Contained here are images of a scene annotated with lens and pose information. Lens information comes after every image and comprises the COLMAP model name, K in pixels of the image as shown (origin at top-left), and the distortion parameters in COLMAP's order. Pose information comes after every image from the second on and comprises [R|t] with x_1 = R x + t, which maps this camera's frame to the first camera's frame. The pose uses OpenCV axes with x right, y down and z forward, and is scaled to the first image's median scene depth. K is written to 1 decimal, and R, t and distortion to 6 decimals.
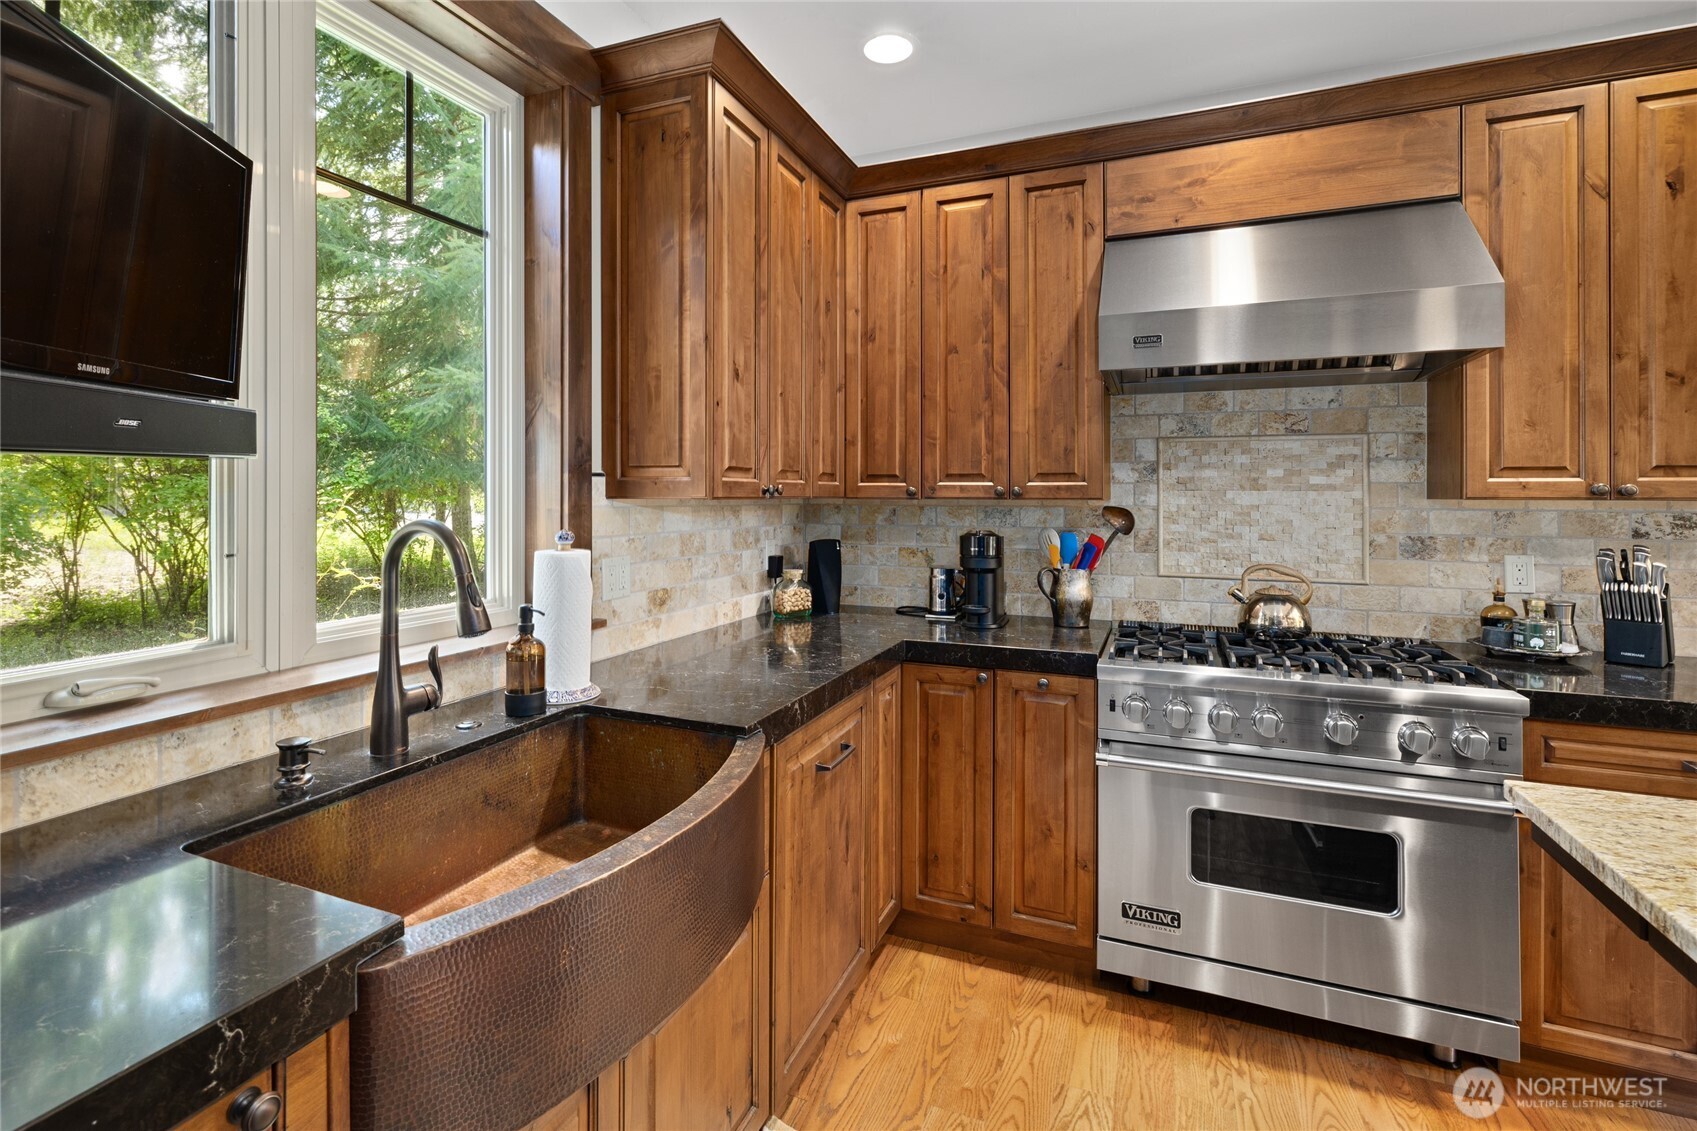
lens RADIAL K [[808.6, 0, 825.0], [0, 808.6, 494.9], [0, 0, 1]] dist [0.013771, 0.000600]
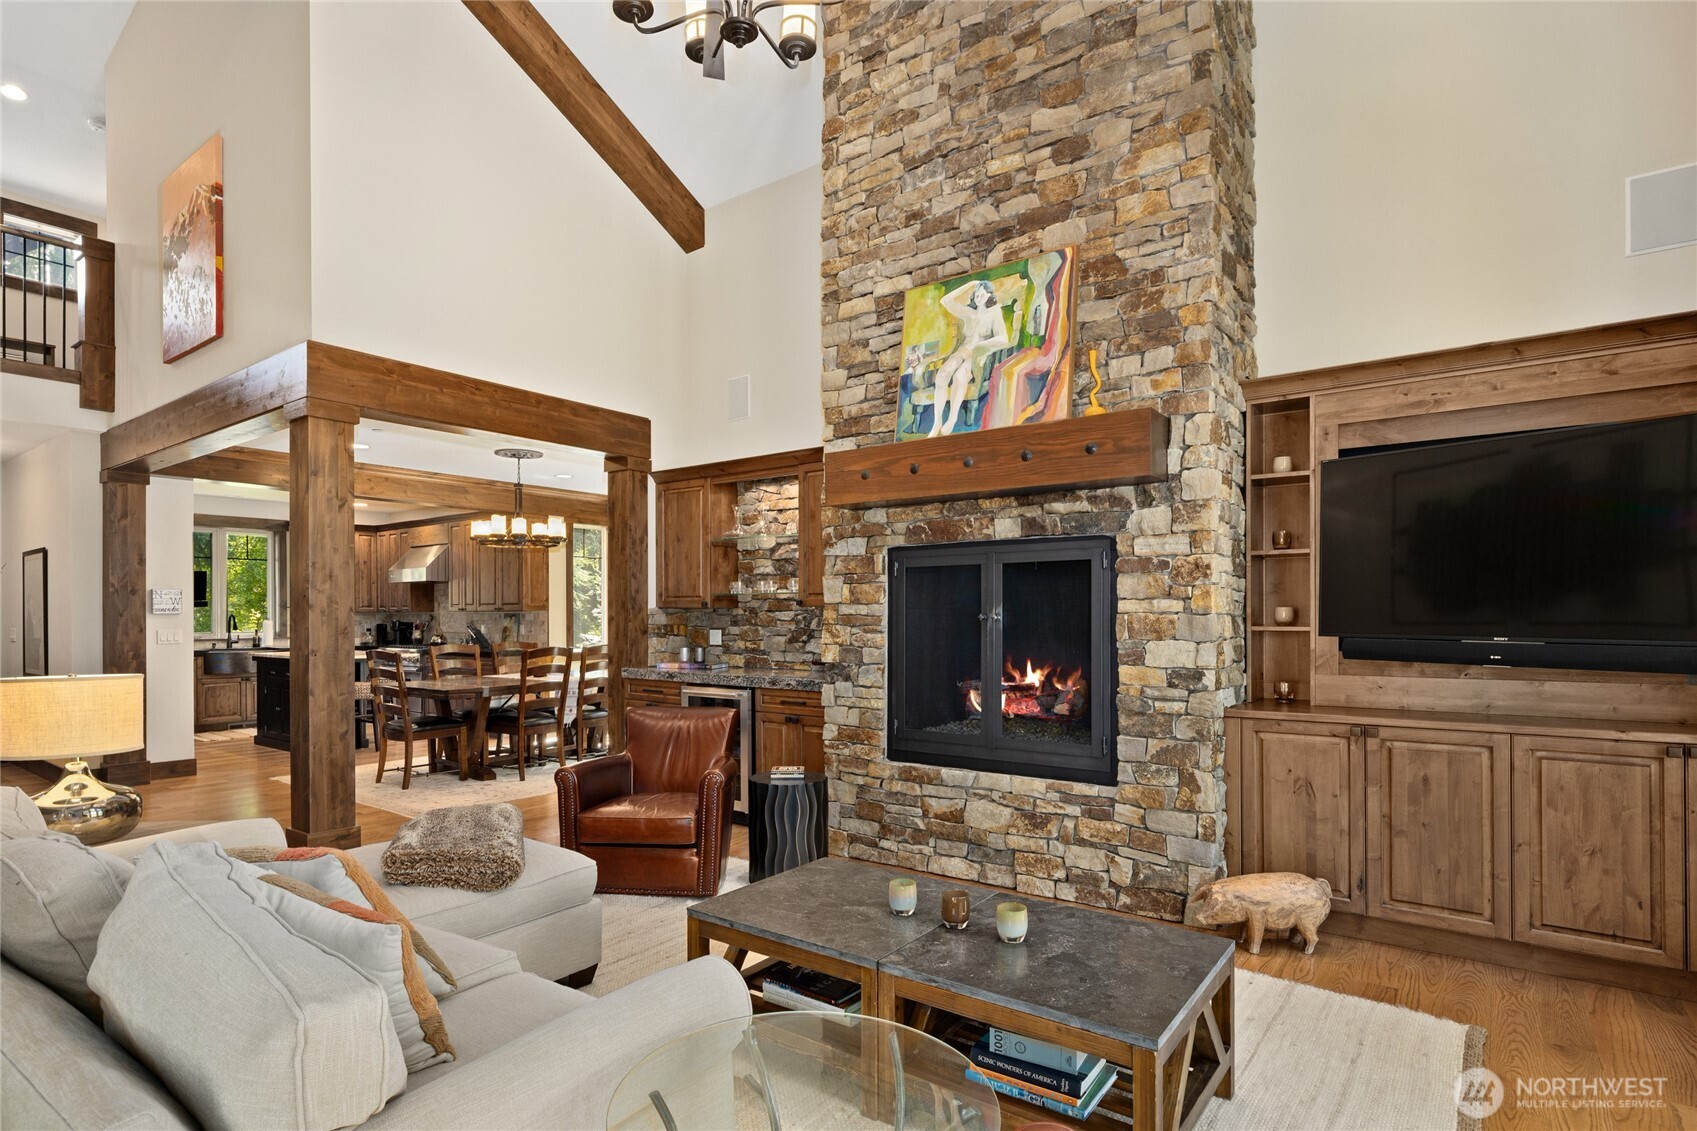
lens RADIAL K [[884.7, 0, 837.5], [0, 884.7, 610.7], [0, 0, 1]] dist [0.002801, 0.000244]
pose [[0.969123, -0.005243, -0.246520, 3.531509], [0.005843, 0.999981, 0.001701, 0.003026], [0.246507, -0.003089, 0.969136, -2.787516]]
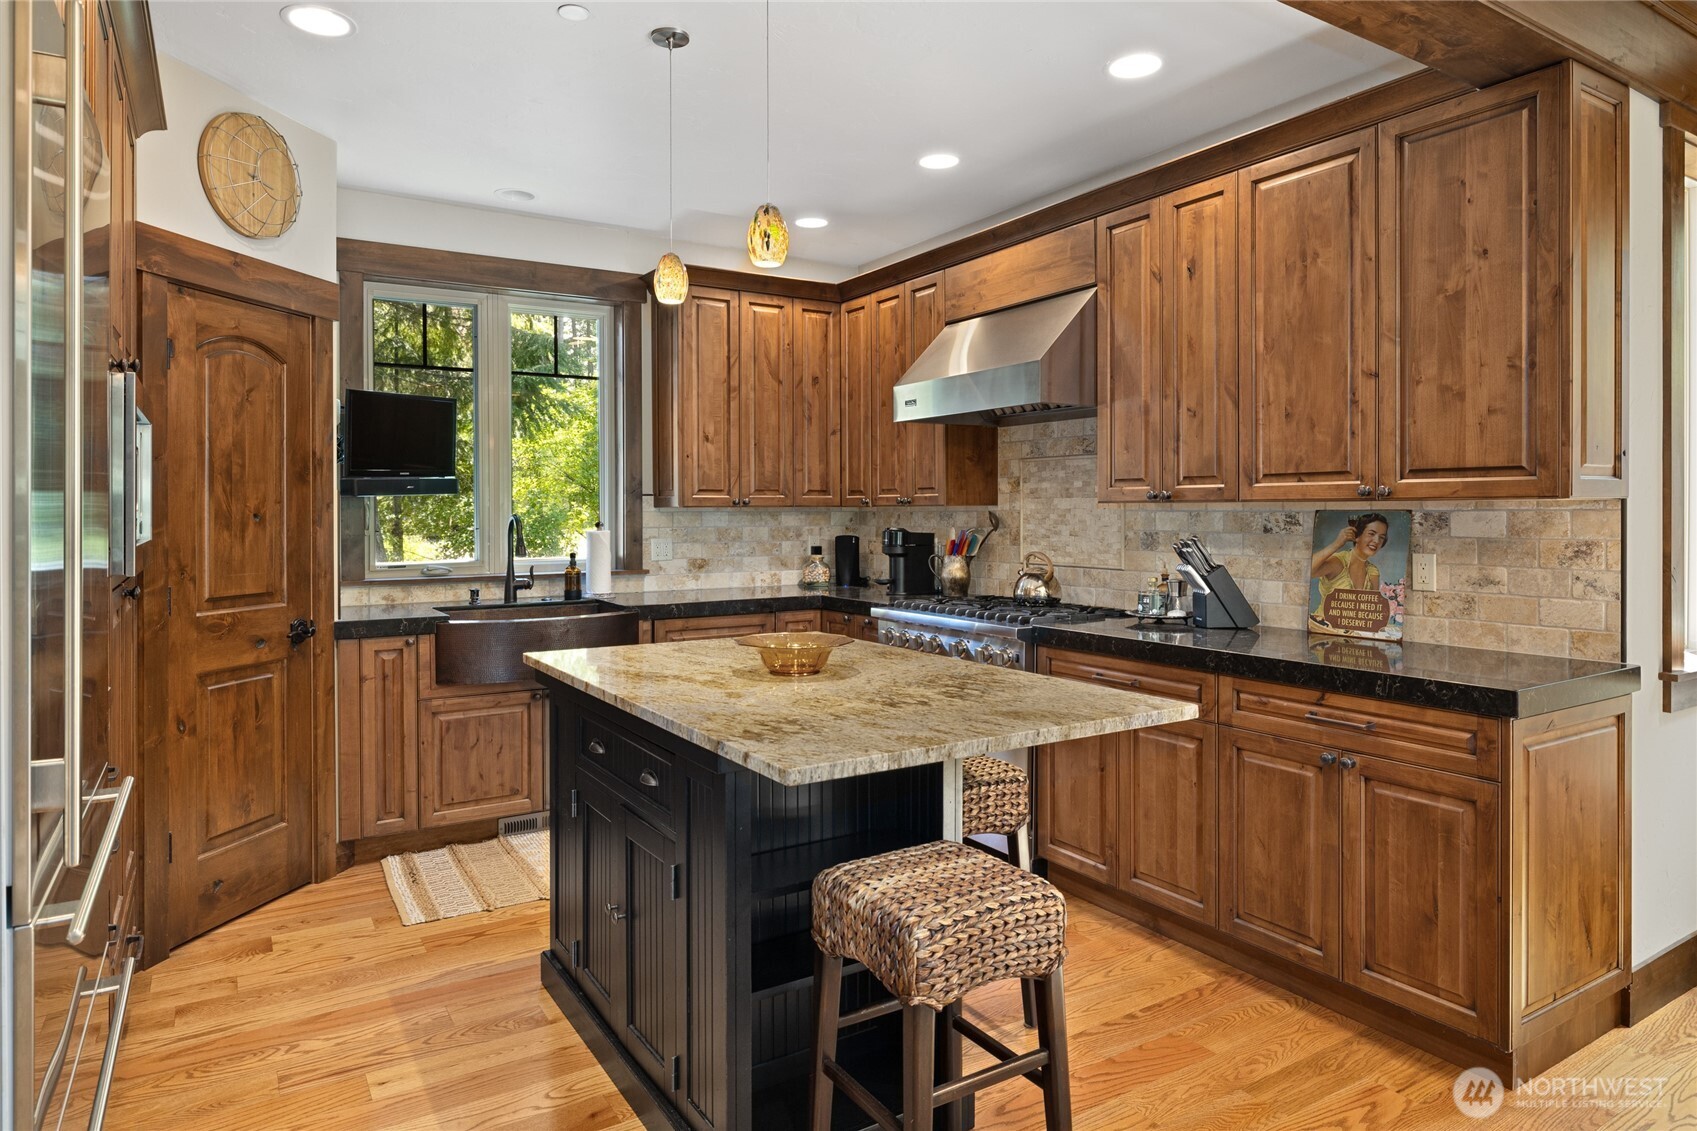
lens RADIAL K [[1007.3, 0, 844.8], [0, 1007.3, 517.0], [0, 0, 1]] dist [-0.006415, -0.001112]
pose [[0.815379, -0.002551, -0.578921, 1.240466], [0.008102, 0.999943, 0.007005, 0.011820], [0.578870, -0.010403, 0.815353, -0.558837]]
